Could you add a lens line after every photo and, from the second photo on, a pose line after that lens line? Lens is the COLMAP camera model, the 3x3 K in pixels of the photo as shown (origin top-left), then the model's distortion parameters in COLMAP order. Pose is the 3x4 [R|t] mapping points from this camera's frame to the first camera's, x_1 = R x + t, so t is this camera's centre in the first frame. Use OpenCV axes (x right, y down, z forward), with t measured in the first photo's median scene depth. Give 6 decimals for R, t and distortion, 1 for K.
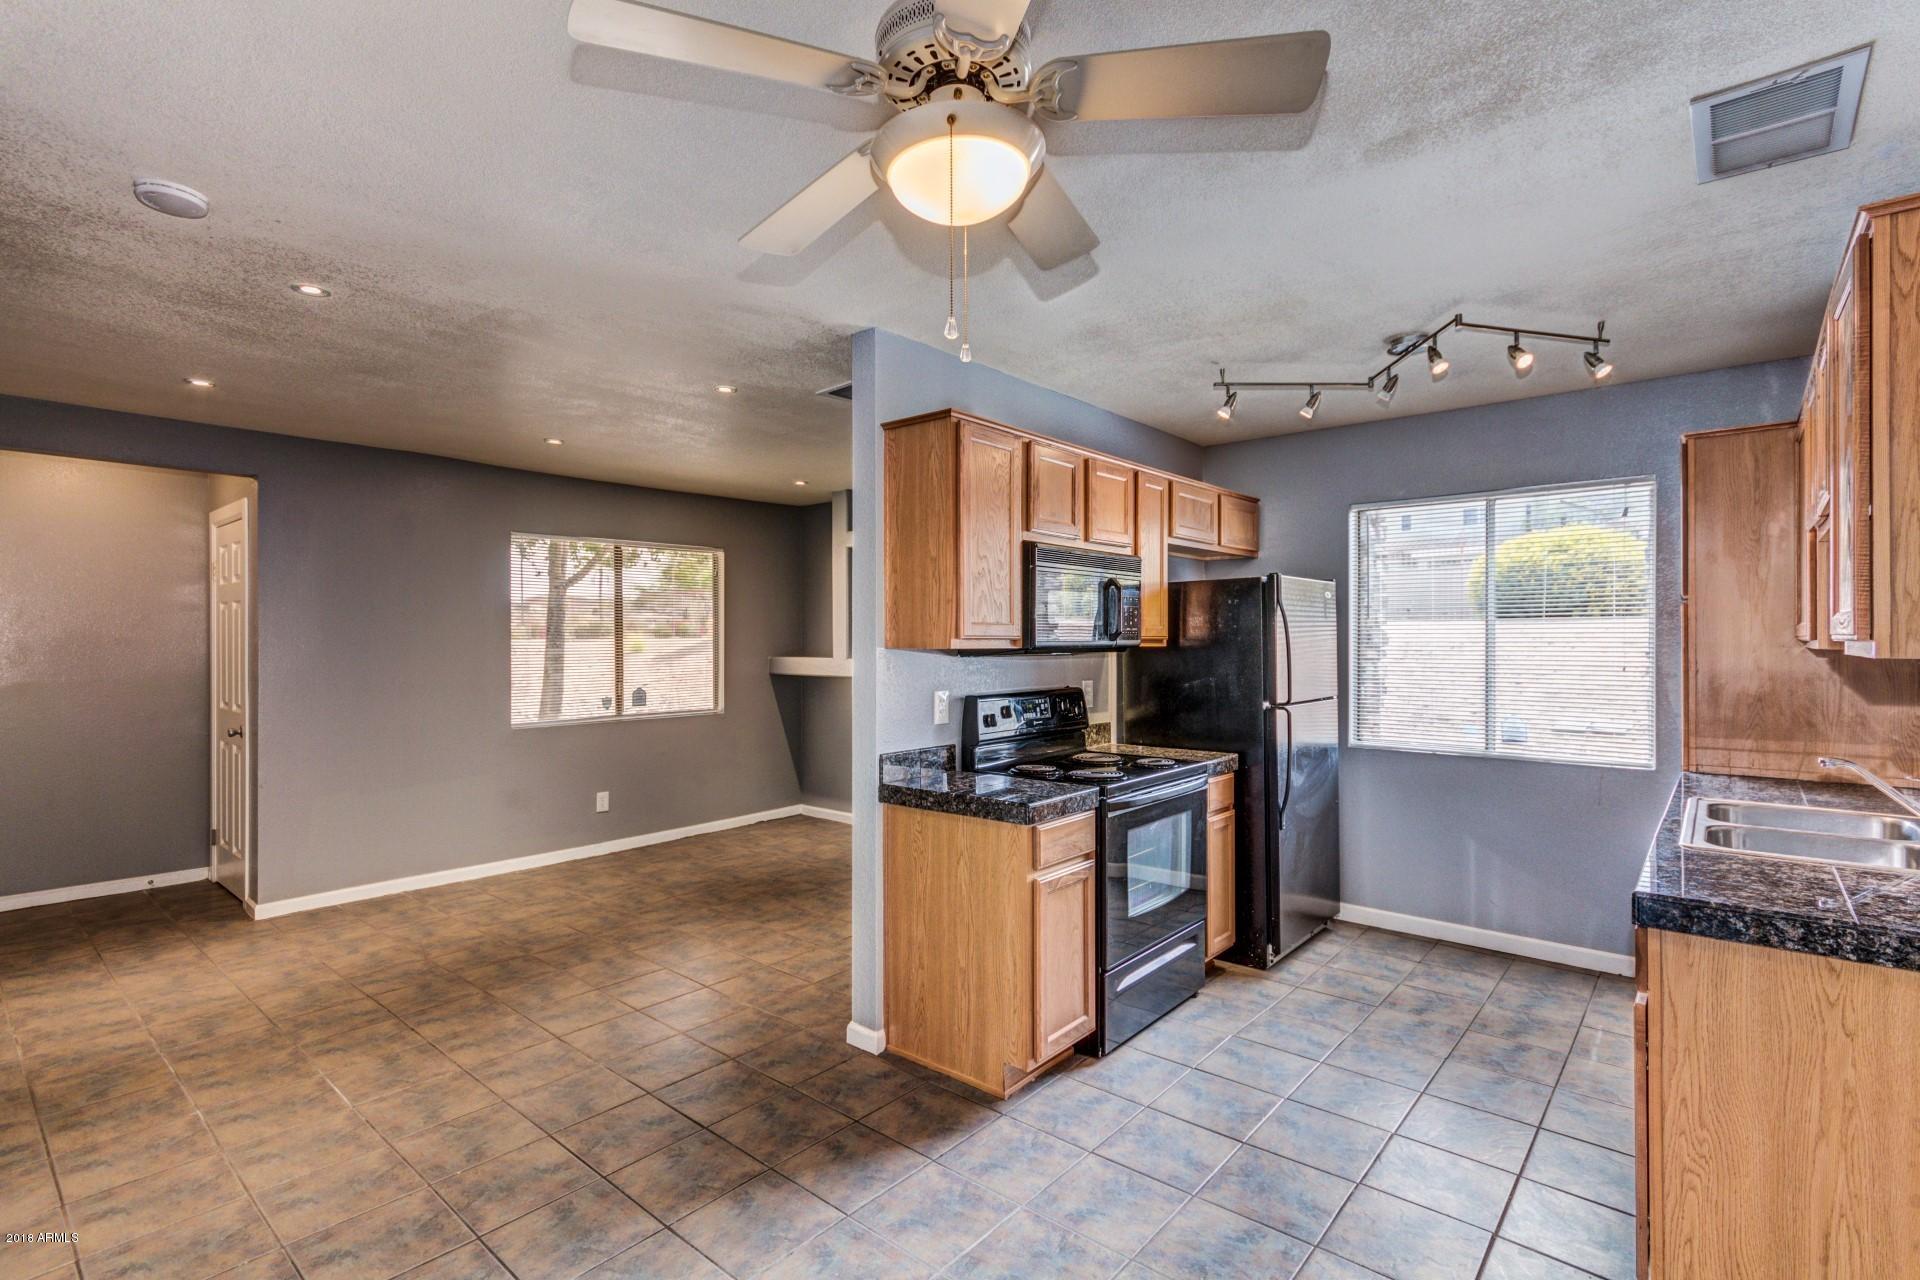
lens RADIAL K [[894.0, 0, 972.1], [0, 894.0, 639.7], [0, 0, 1]] dist [0.006103, 0.000372]
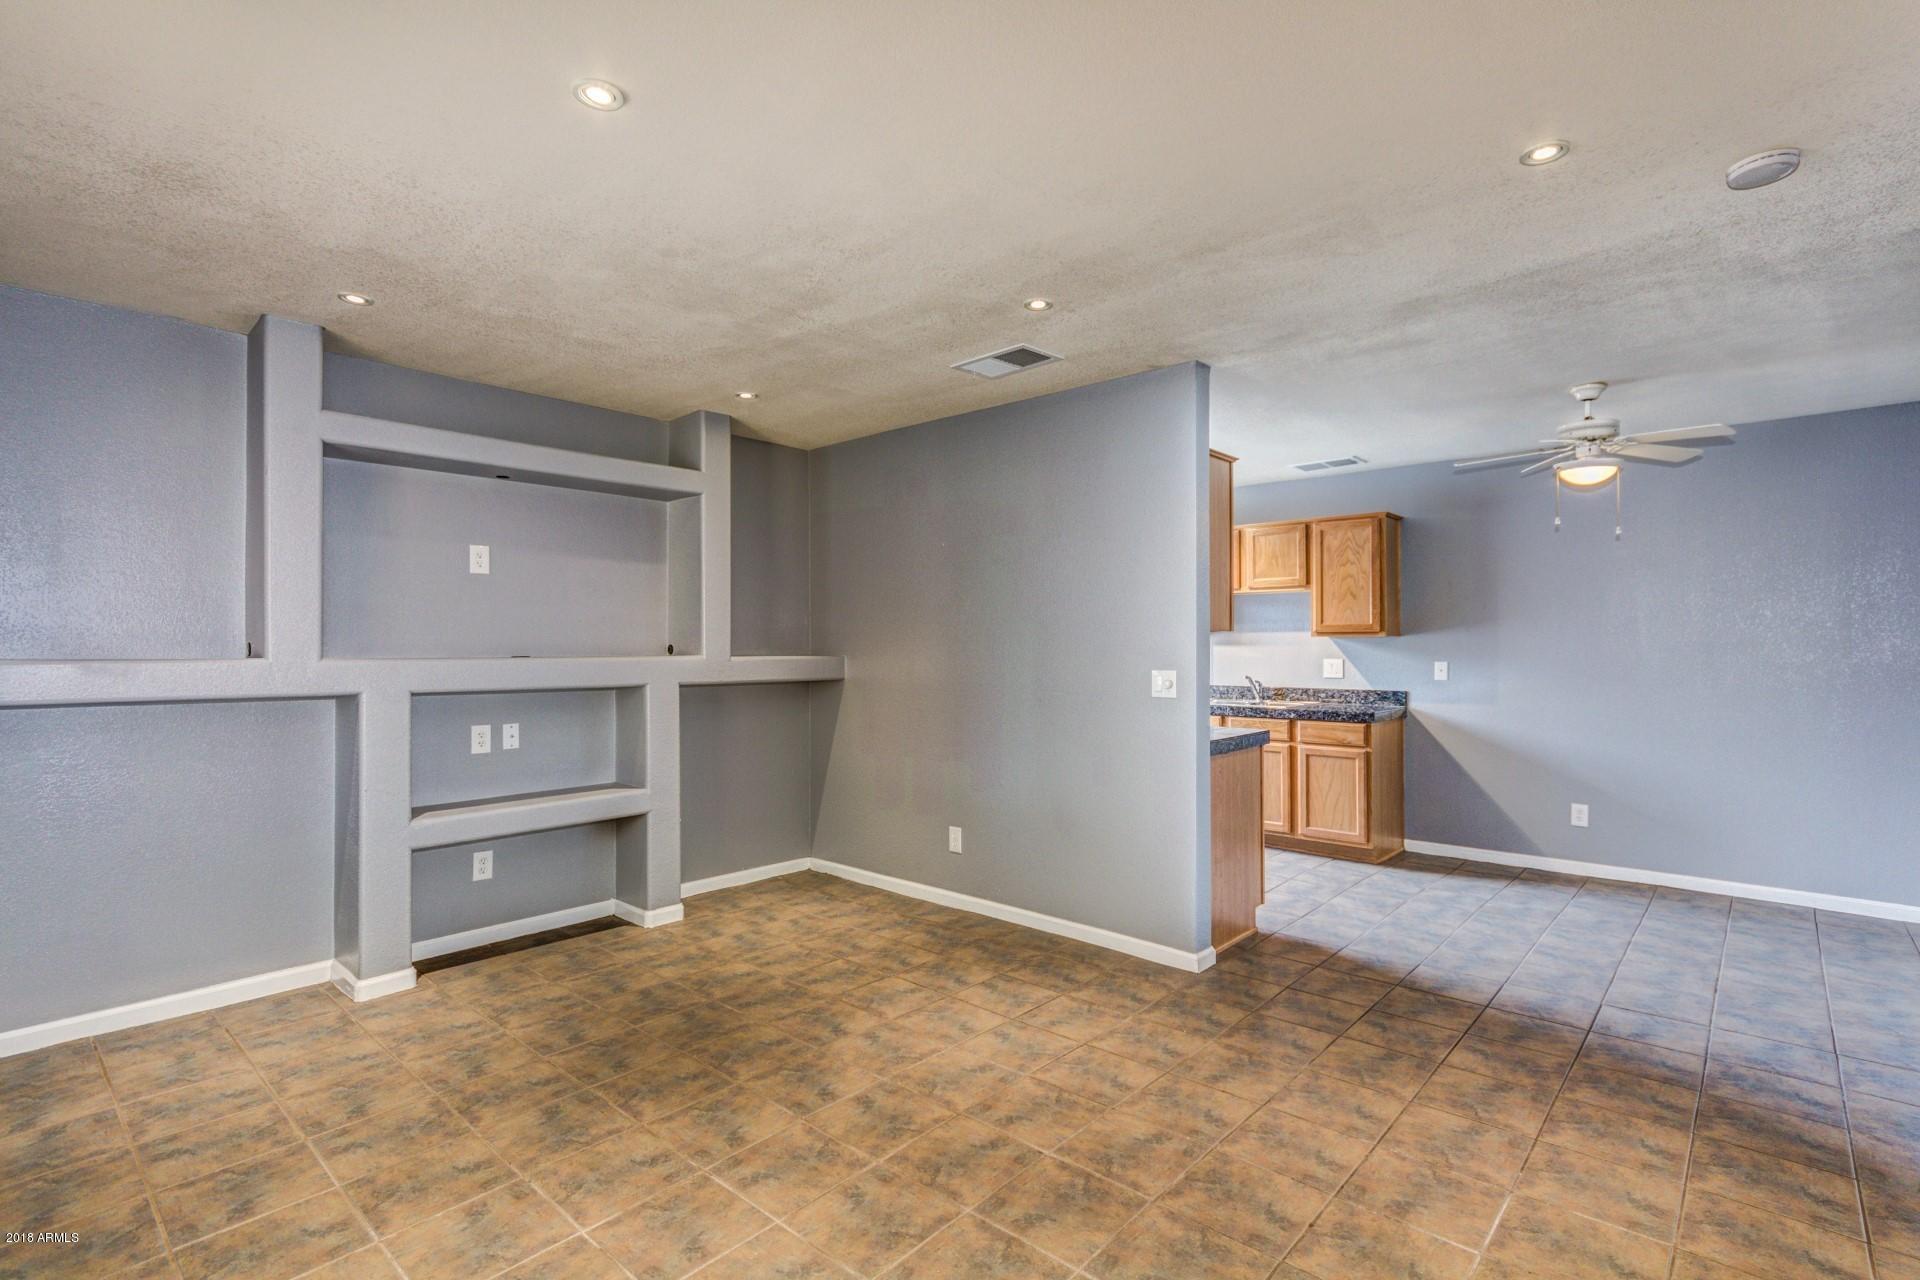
lens RADIAL K [[894.0, 0, 960.3], [0, 894.0, 642.0], [0, 0, 1]] dist [0.006103, 0.000372]
pose [[0.036525, 0.005870, 0.999315, -1.219168], [0.002643, 0.999979, -0.005970, 0.028848], [-0.999329, 0.002859, 0.036509, 1.180620]]
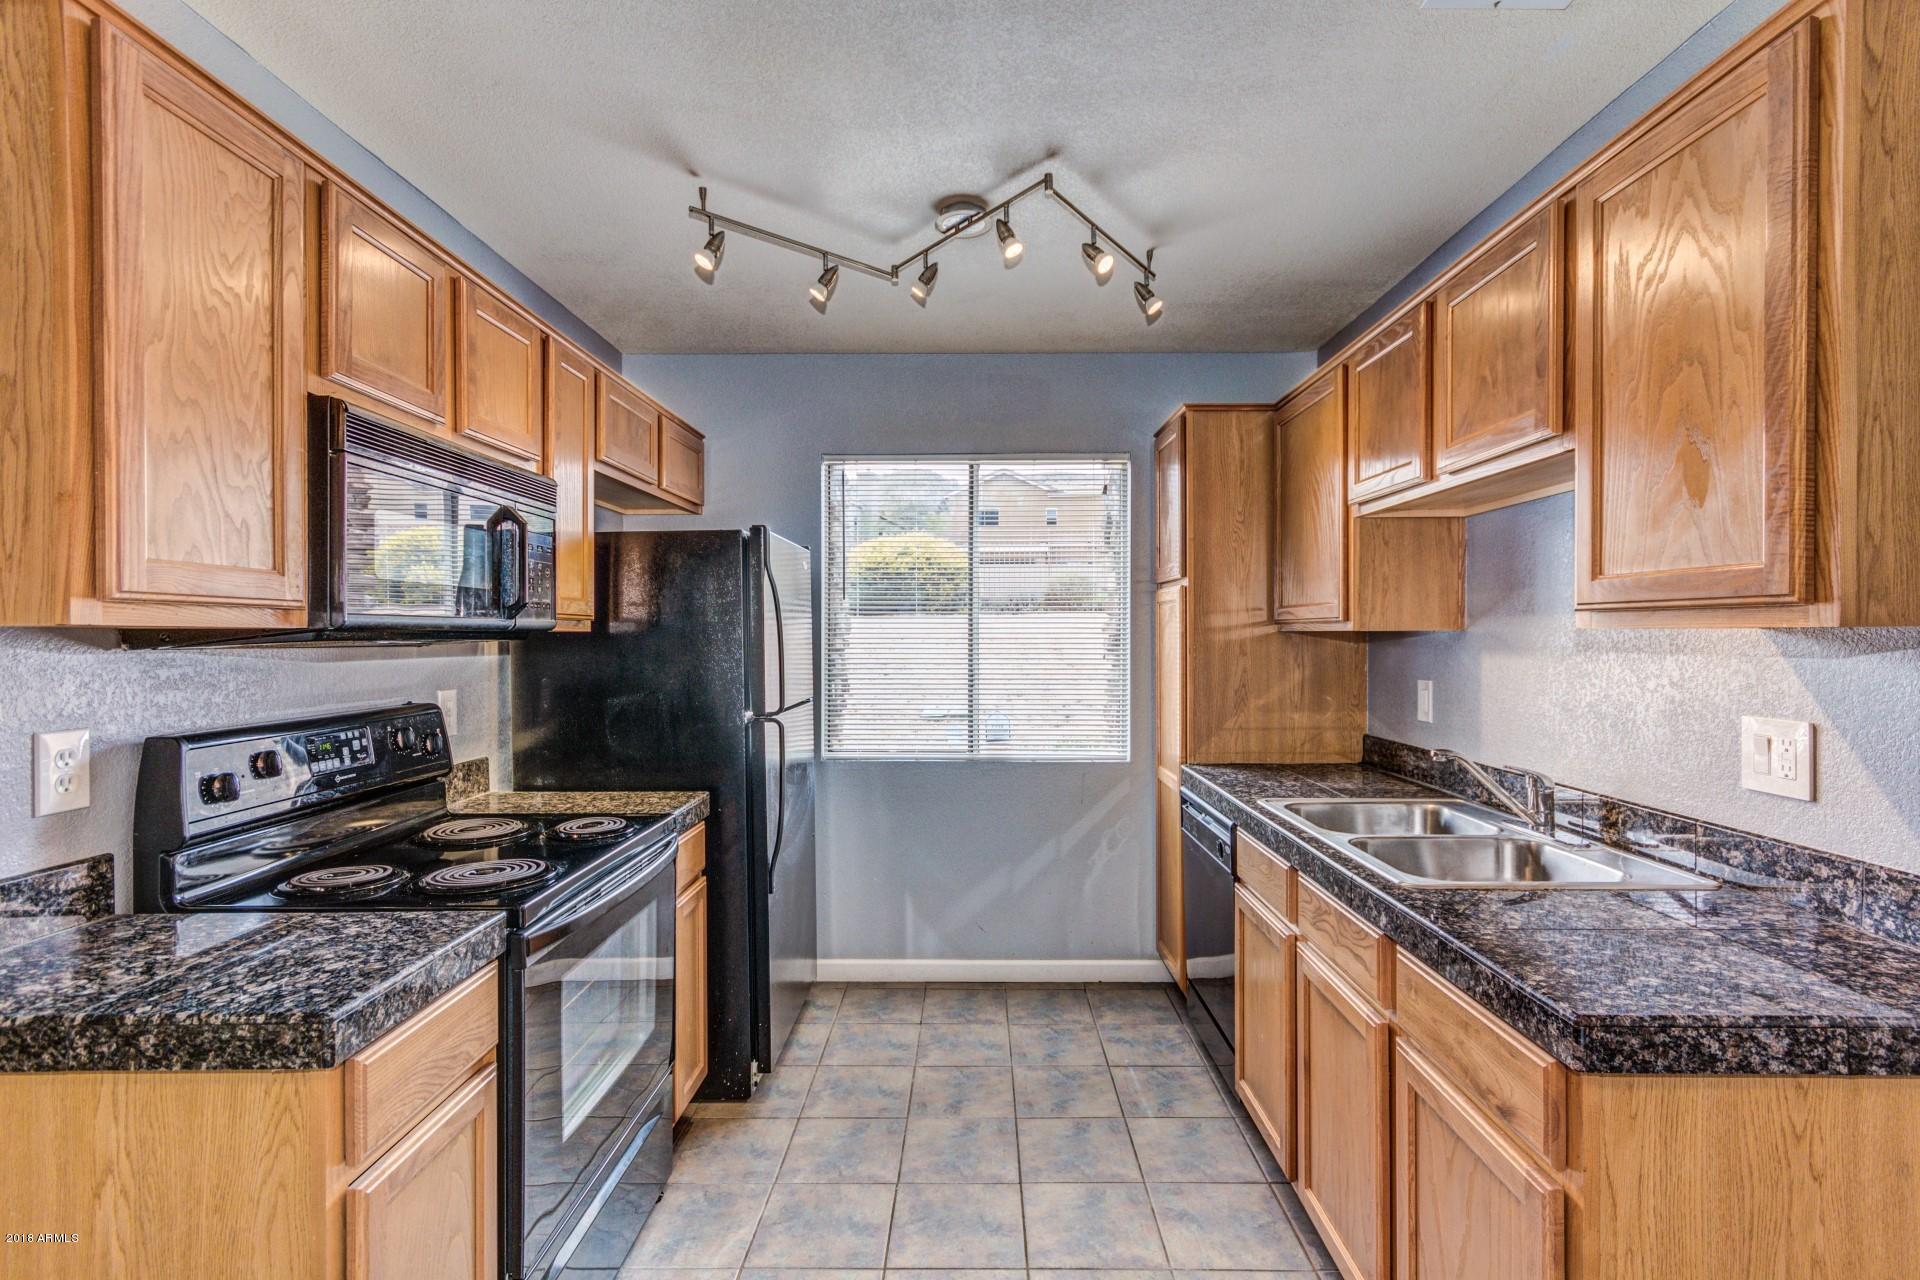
lens RADIAL K [[894.0, 0, 974.3], [0, 894.0, 641.3], [0, 0, 1]] dist [0.006103, 0.000372]
pose [[0.765227, -0.002898, 0.643755, 0.020169], [-0.000921, 0.999984, 0.005596, 0.012676], [-0.643760, -0.004875, 0.765212, 0.405242]]
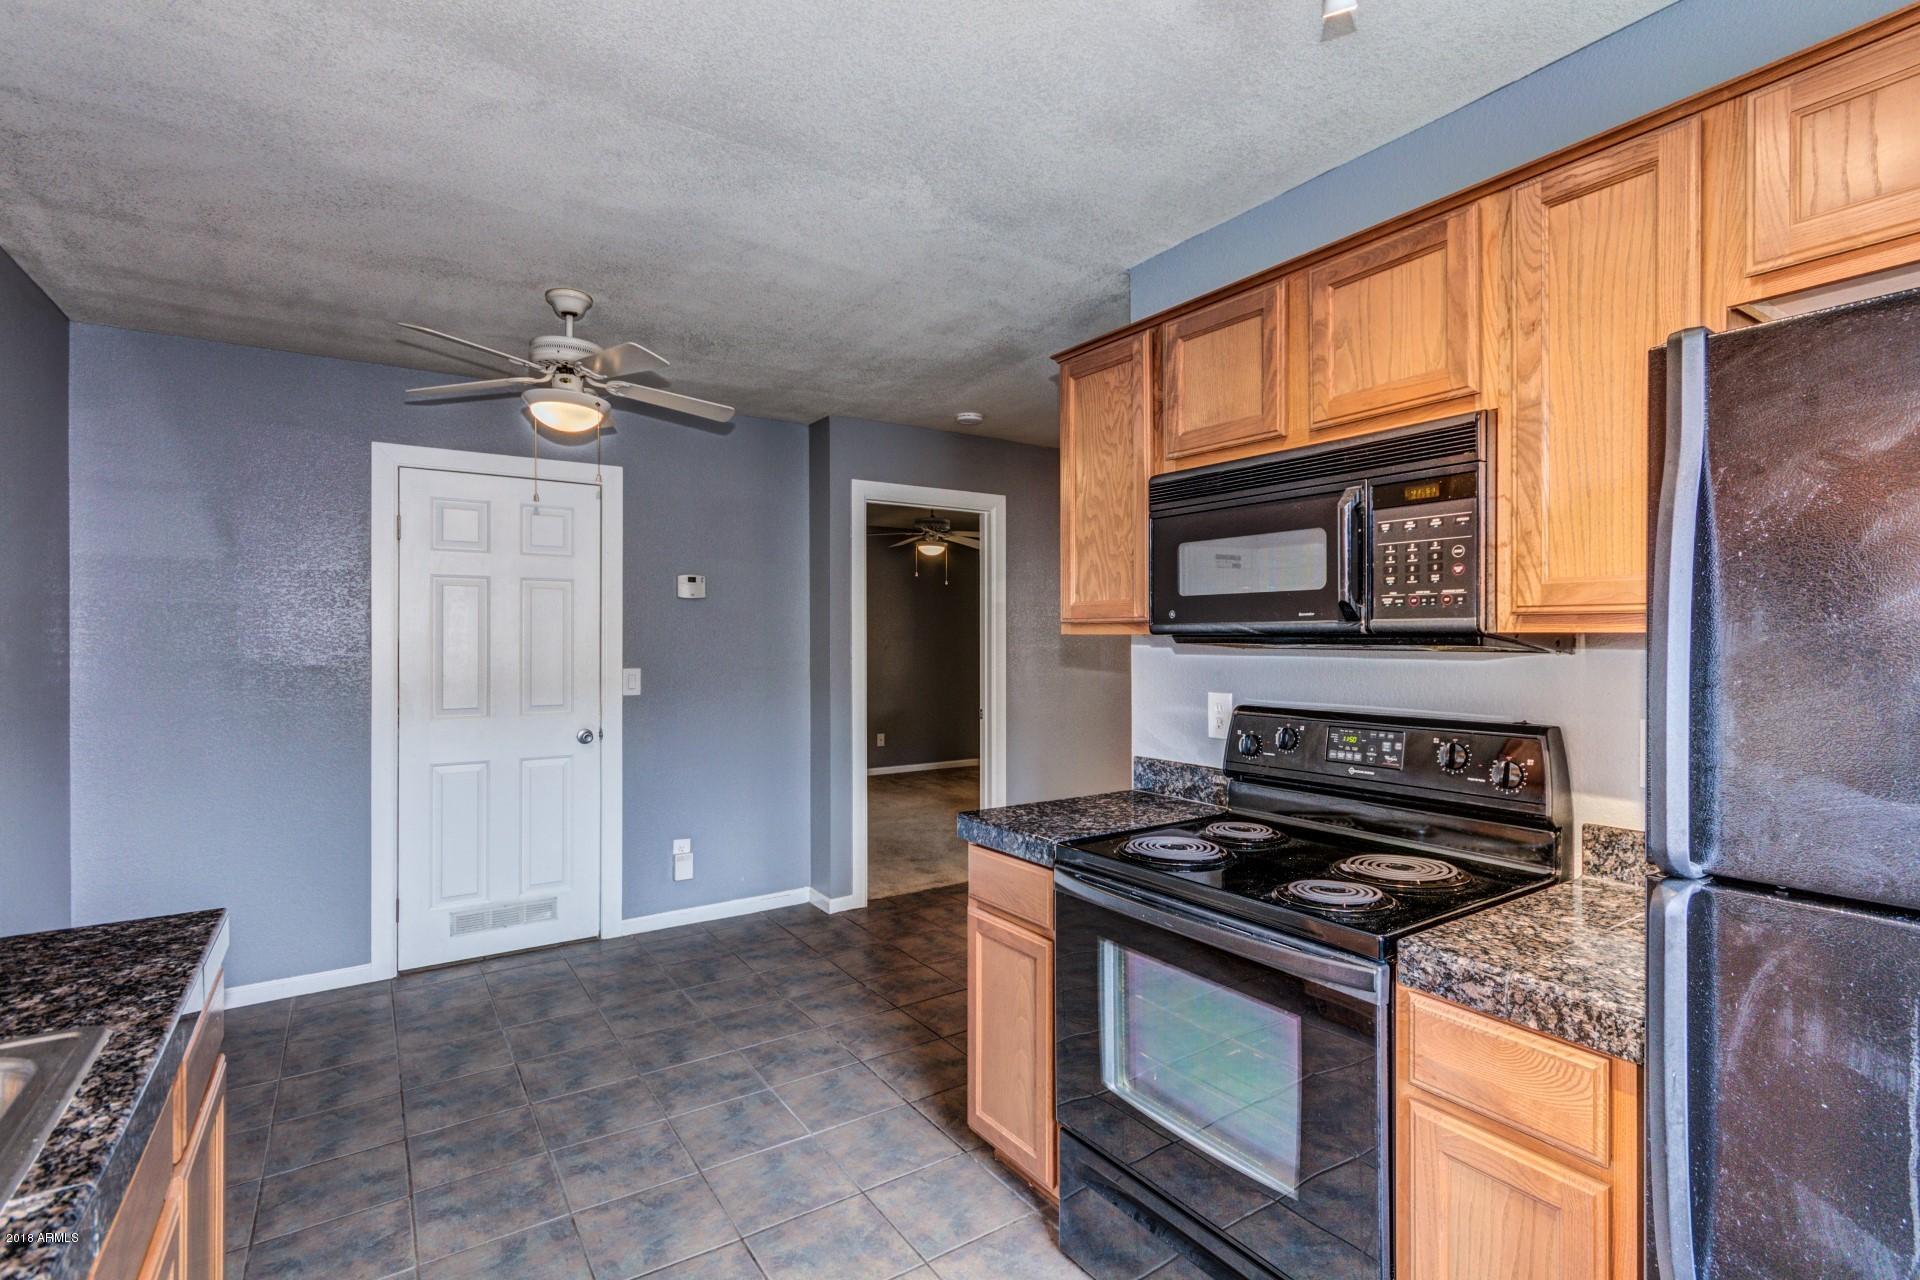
lens RADIAL K [[894.0, 0, 967.0], [0, 894.0, 635.3], [0, 0, 1]] dist [0.006103, 0.000372]
pose [[-0.269225, -0.000064, -0.963077, 0.713775], [0.001419, 0.999999, -0.000463, 0.009738], [0.963076, -0.001492, -0.269224, 0.985407]]
